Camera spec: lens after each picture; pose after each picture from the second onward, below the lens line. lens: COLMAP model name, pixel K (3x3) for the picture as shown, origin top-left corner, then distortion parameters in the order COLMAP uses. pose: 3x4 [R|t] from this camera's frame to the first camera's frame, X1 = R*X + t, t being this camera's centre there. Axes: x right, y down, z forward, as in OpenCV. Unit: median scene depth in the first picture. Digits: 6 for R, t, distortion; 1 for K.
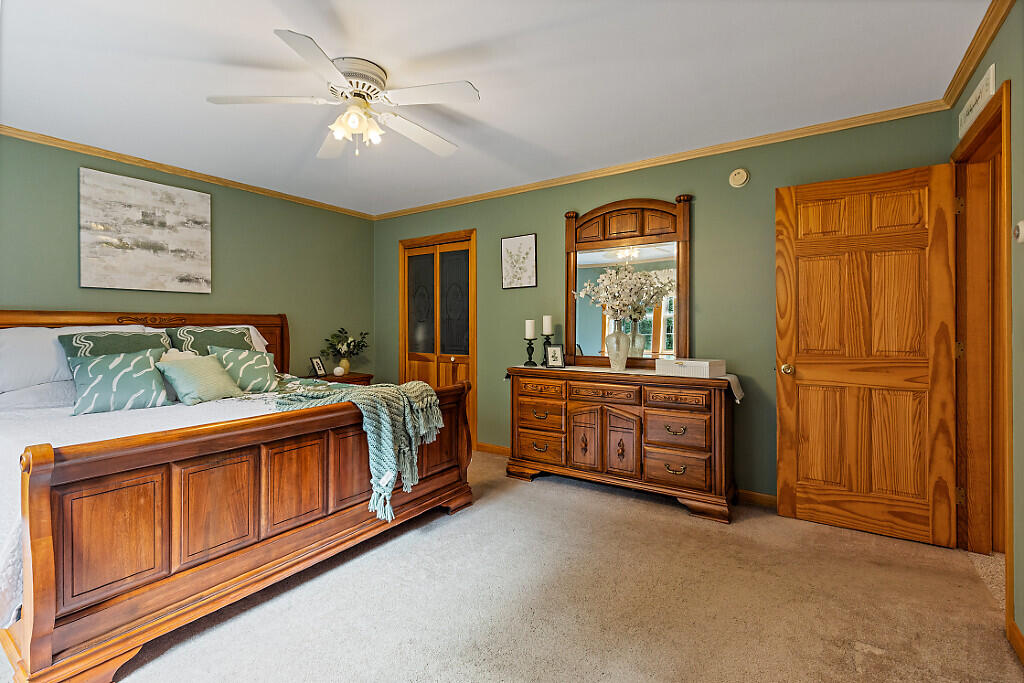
lens RADIAL K [[463.1, 0, 504.5], [0, 463.1, 328.3], [0, 0, 1]] dist [-0.000319, -0.000014]
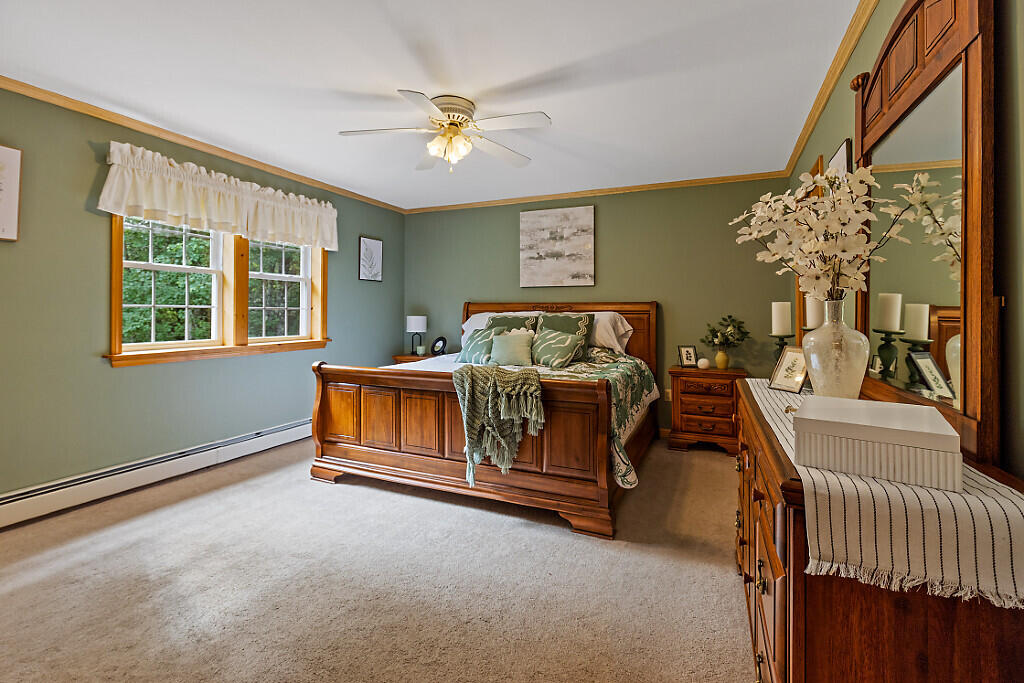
lens RADIAL K [[468.9, 0, 510.0], [0, 468.9, 311.9], [0, 0, 1]] dist [-0.000841, -0.000242]
pose [[0.192368, 0.001393, -0.981322, 0.647693], [-0.013848, 0.999903, -0.001296, -0.001771], [0.981225, 0.013838, 0.192369, 0.648389]]
